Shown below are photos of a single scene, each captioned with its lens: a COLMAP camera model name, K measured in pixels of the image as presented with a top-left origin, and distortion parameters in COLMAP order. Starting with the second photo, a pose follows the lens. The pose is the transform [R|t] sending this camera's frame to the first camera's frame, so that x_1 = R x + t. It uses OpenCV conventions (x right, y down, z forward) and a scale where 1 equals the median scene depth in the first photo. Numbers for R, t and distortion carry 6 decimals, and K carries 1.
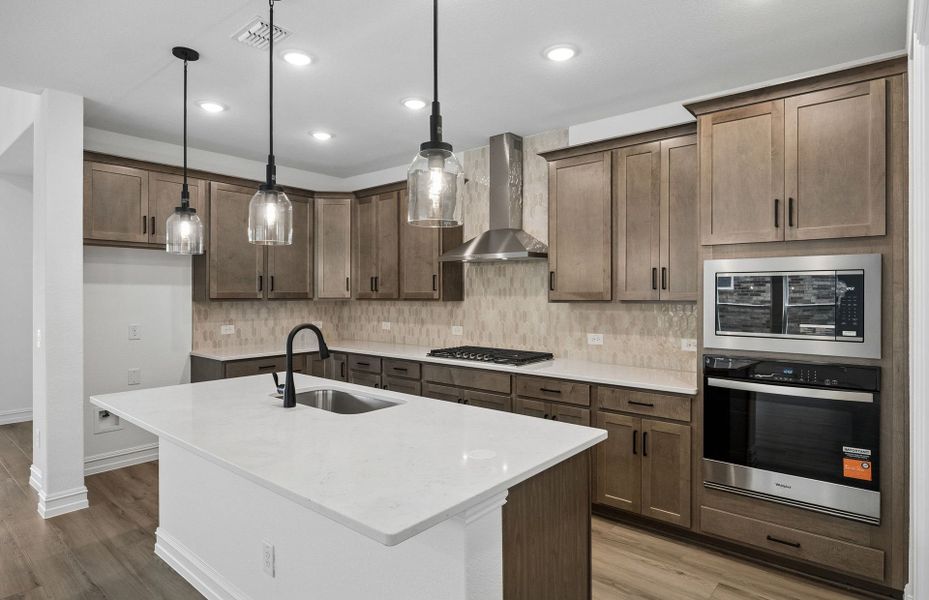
lens RADIAL K [[526.2, 0, 460.2], [0, 526.2, 293.8], [0, 0, 1]] dist [0.000055, -0.000471]
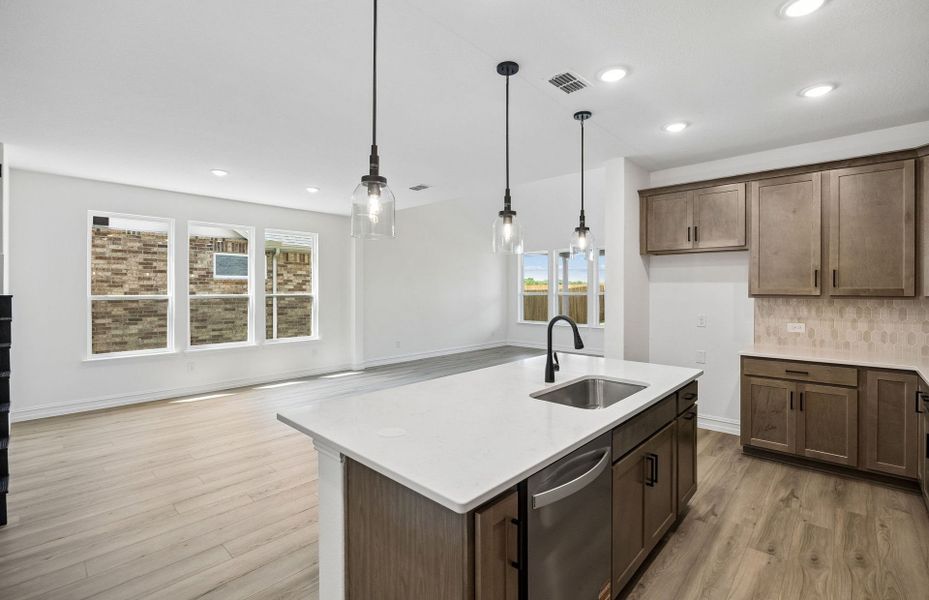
lens RADIAL K [[410.1, 0, 461.7], [0, 410.1, 292.9], [0, 0, 1]] dist [-0.010707, 0.000318]
pose [[-0.059049, 0.011411, -0.998190, 0.571581], [-0.000985, 0.999934, 0.011489, -0.005284], [0.998255, 0.001661, -0.059034, 0.756321]]
